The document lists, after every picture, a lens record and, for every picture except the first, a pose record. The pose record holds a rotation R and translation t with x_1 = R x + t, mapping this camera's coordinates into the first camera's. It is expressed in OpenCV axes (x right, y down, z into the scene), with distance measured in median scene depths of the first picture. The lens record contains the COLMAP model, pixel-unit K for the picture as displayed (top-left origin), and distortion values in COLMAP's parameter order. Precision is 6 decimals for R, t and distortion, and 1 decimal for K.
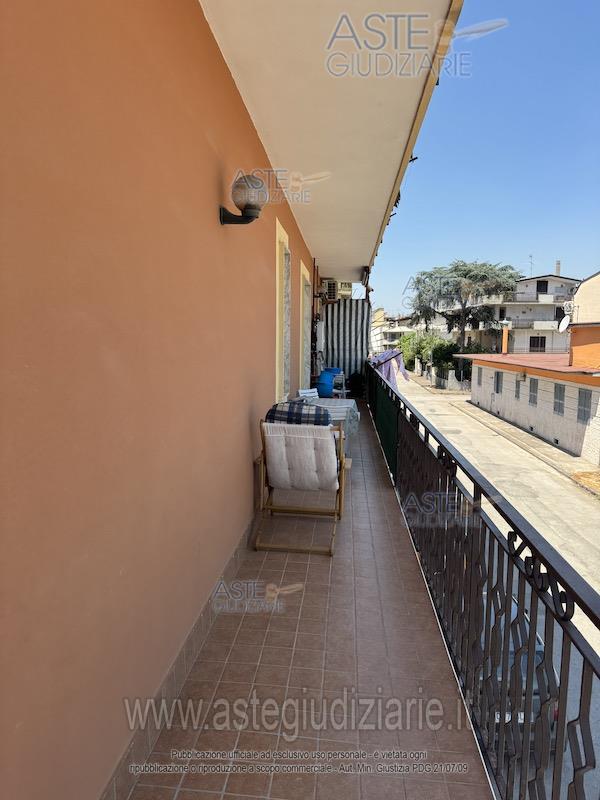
lens RADIAL K [[562.0, 0, 299.8], [0, 562.0, 404.1], [0, 0, 1]] dist [0.118488, -0.191272]
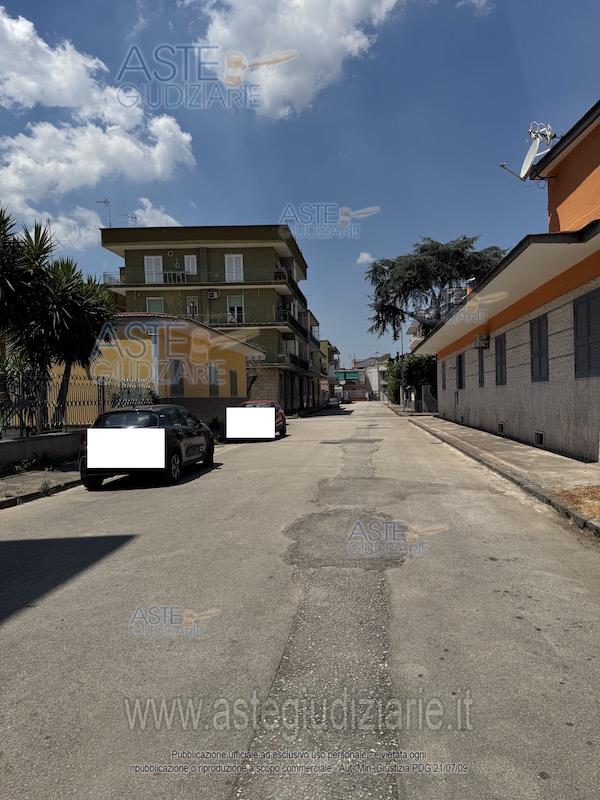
lens RADIAL K [[562.0, 0, 299.8], [0, 562.0, 404.1], [0, 0, 1]] dist [0.118488, -0.191272]
pose [[0.998870, -0.025568, -0.040057, 0.250533], [0.021249, 0.994270, -0.104765, 0.076085], [0.042506, 0.103795, 0.993690, 0.482201]]
